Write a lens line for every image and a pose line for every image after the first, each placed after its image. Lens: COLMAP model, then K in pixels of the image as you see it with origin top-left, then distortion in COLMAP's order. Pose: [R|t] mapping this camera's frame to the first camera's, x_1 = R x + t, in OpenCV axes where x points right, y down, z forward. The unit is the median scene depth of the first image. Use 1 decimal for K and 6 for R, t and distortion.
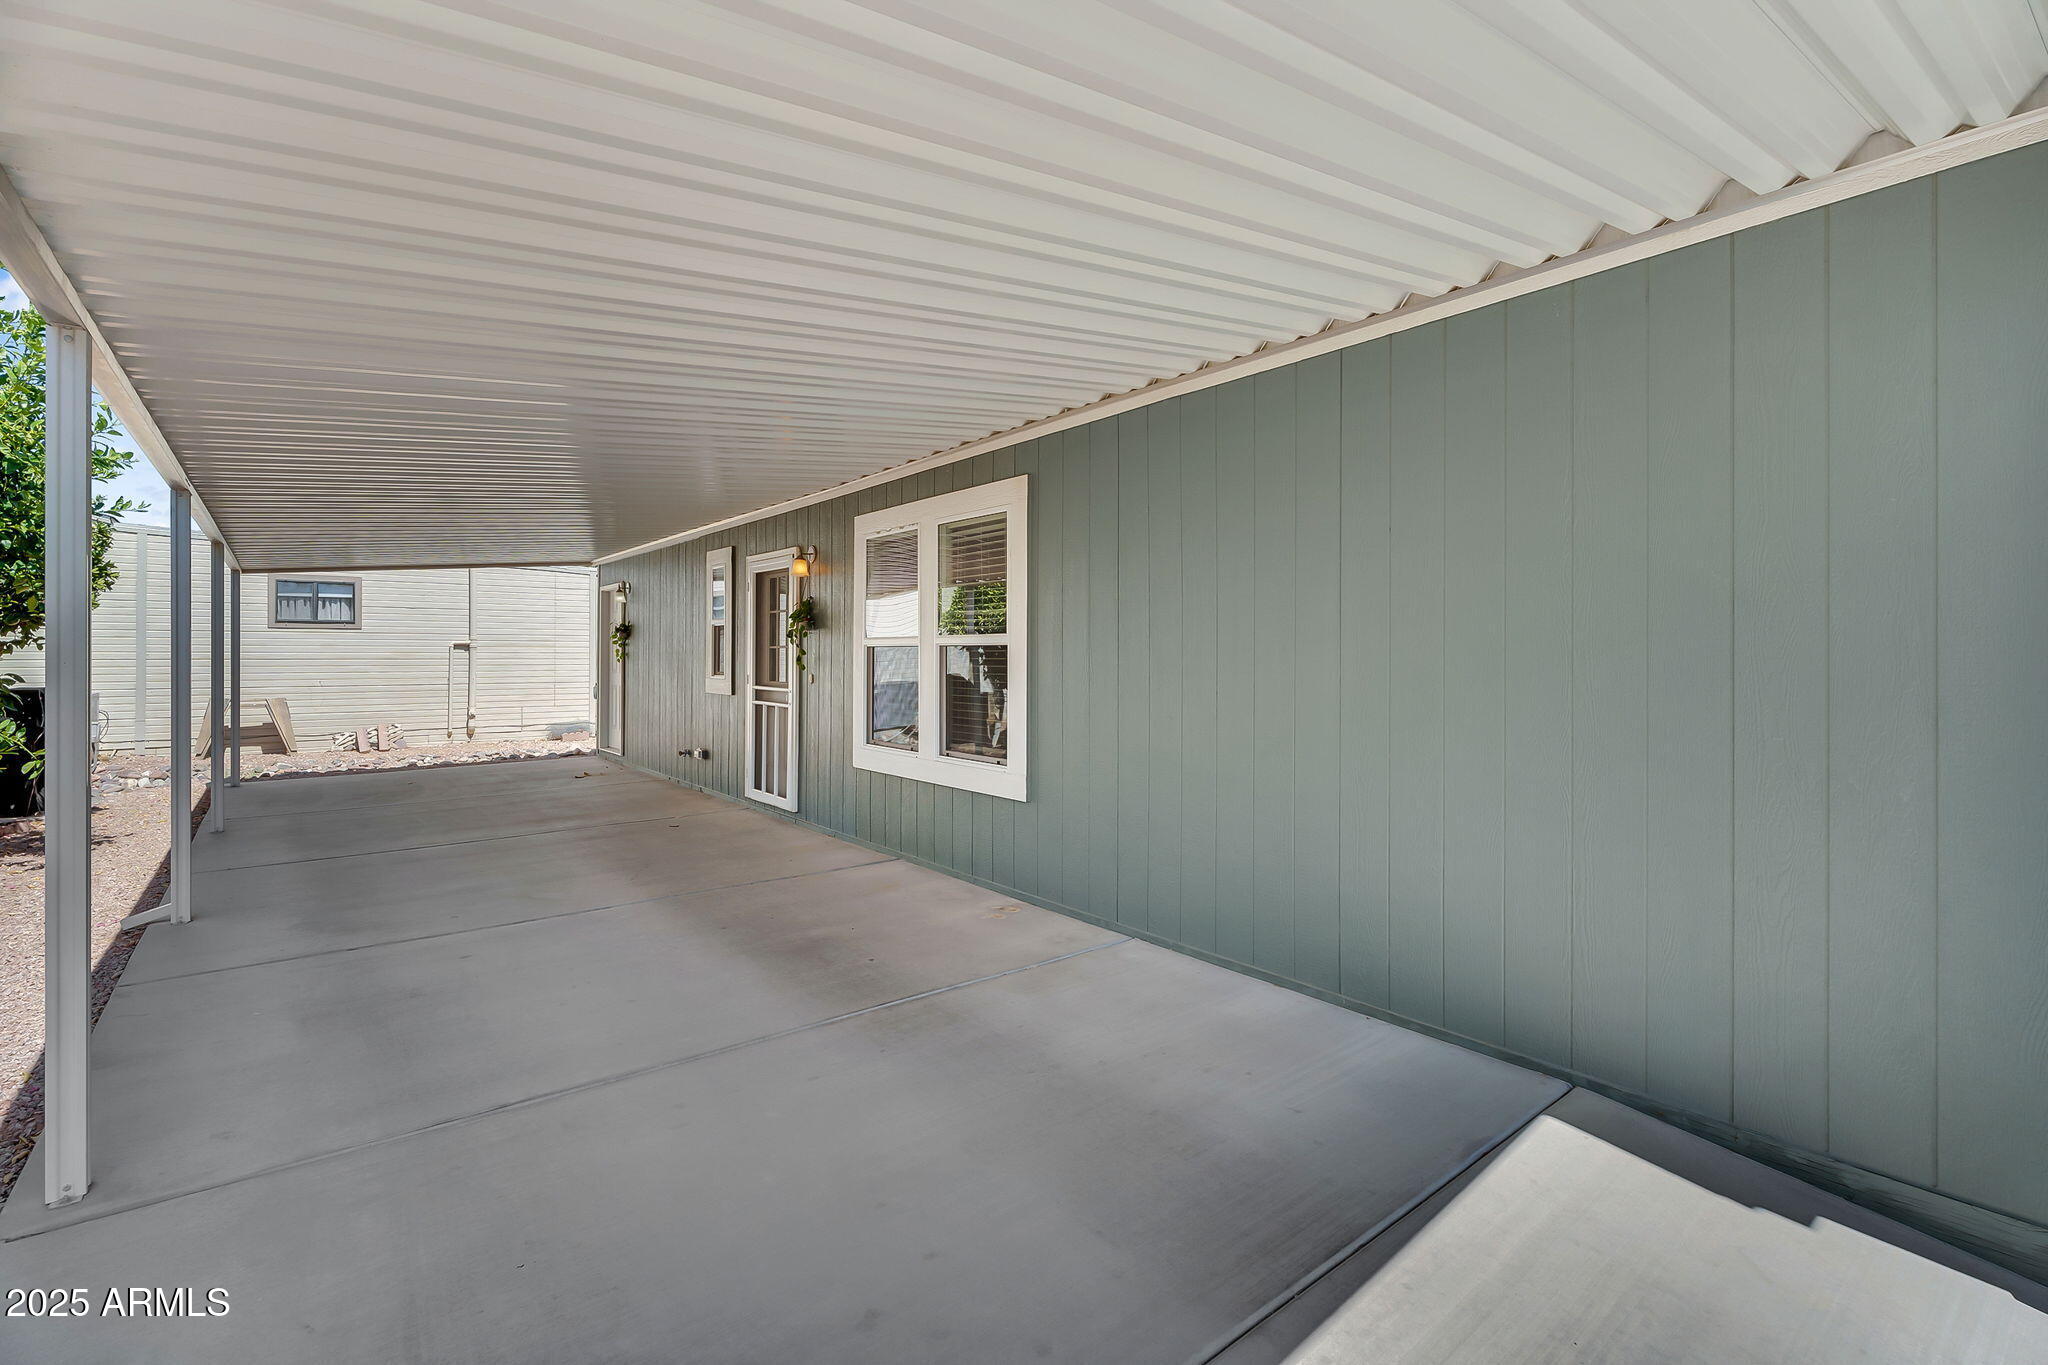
lens RADIAL K [[941.5, 0, 1027.1], [0, 941.5, 672.5], [0, 0, 1]] dist [-0.020289, -0.000509]
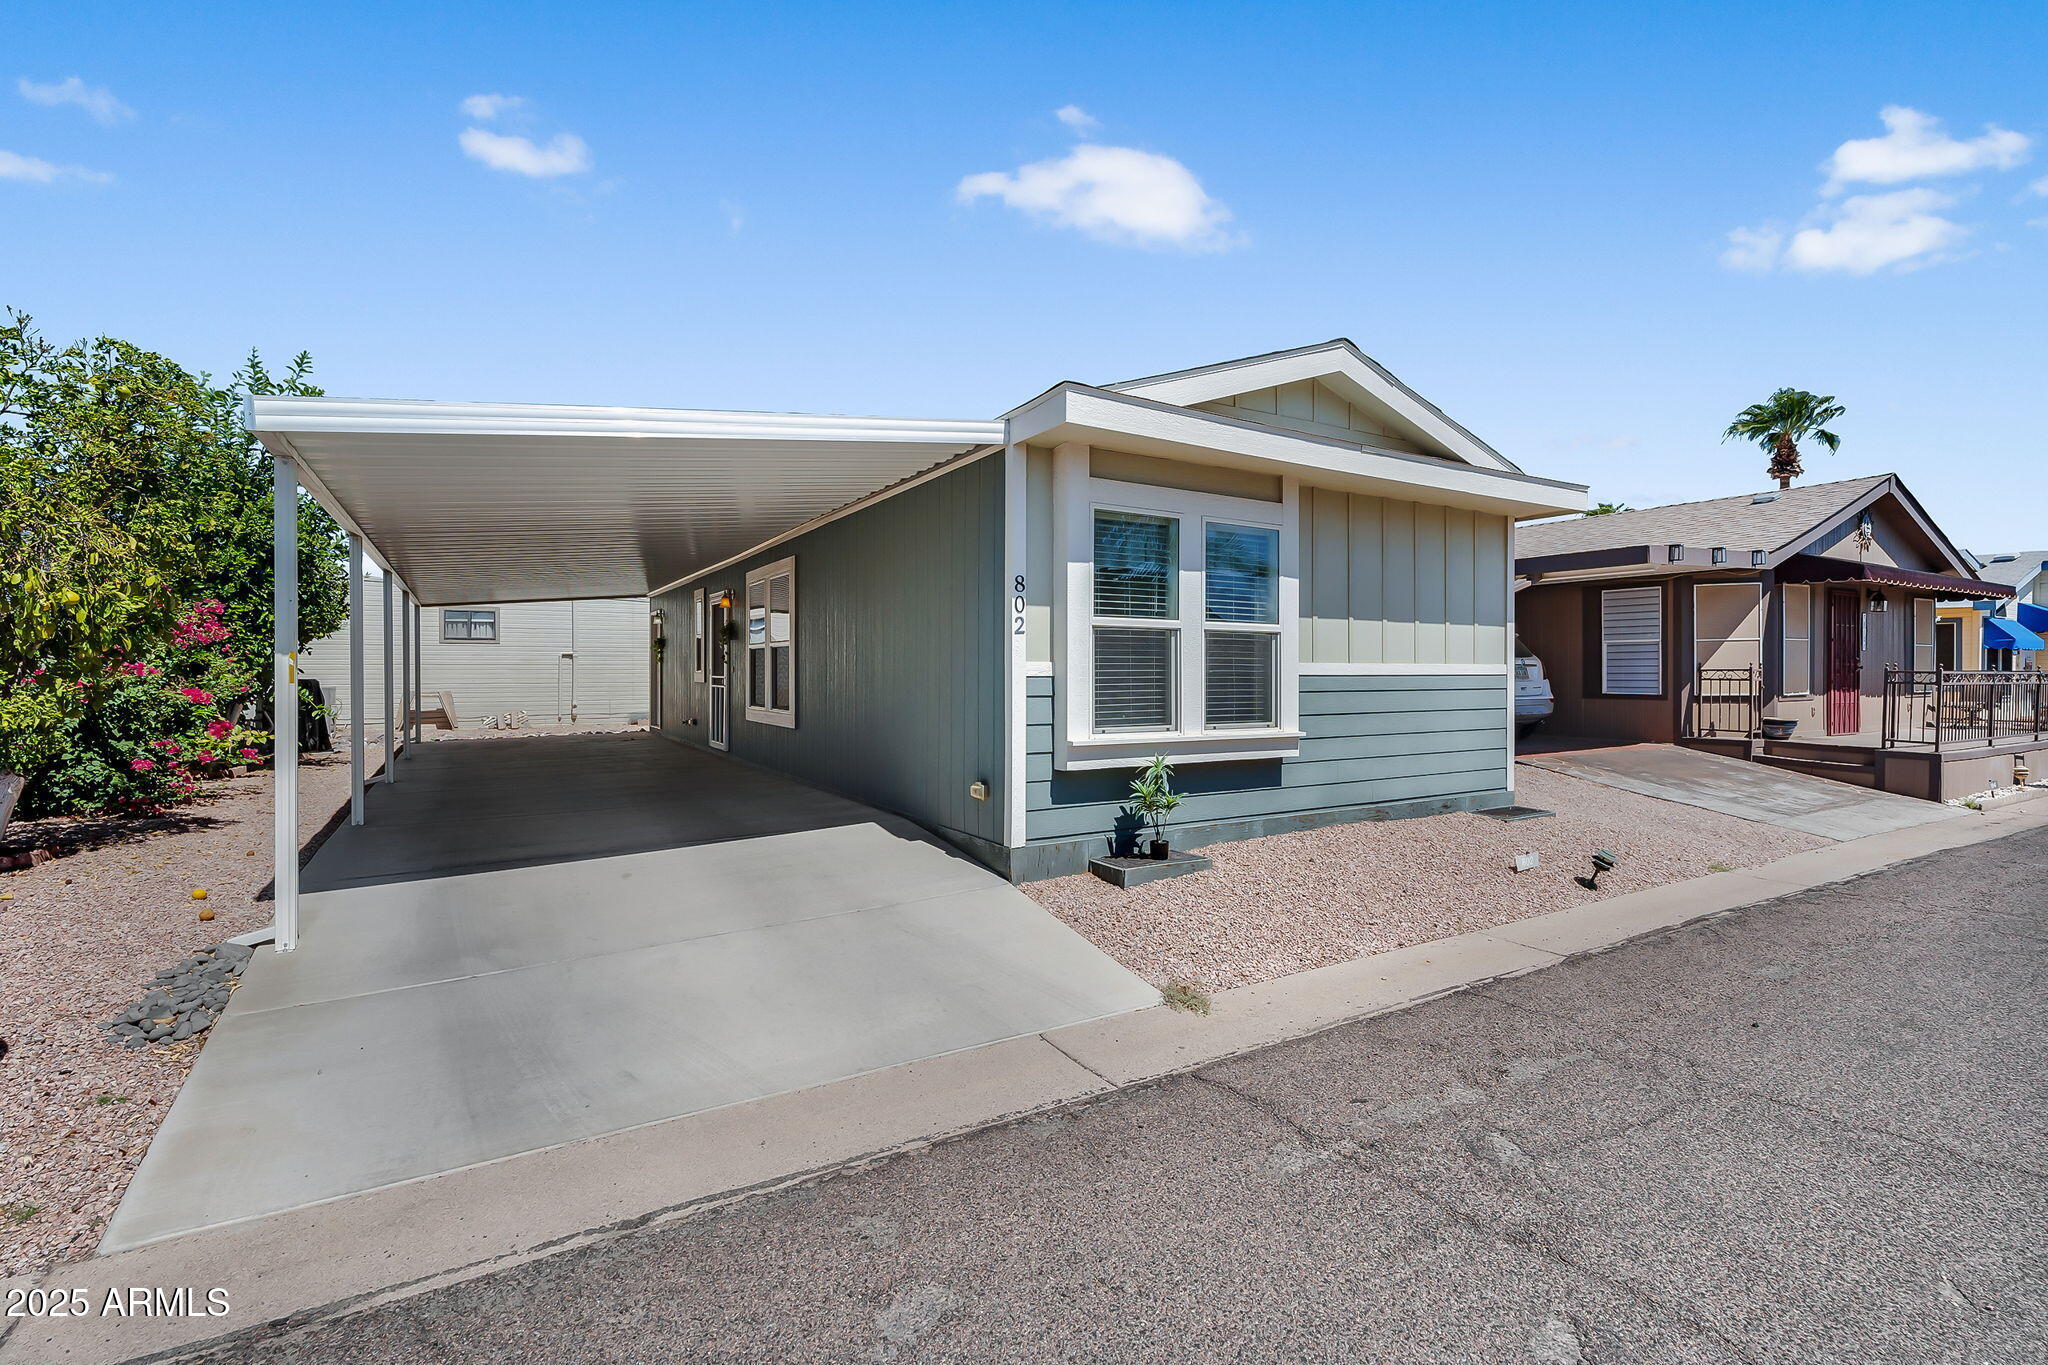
lens RADIAL K [[940.1, 0, 1014.6], [0, 940.1, 698.3], [0, 0, 1]] dist [-0.001575, -0.000466]
pose [[0.989524, -0.000230, -0.144369, 0.300058], [0.002074, 0.999918, 0.012624, 0.022378], [0.144354, -0.012791, 0.989443, -0.340875]]
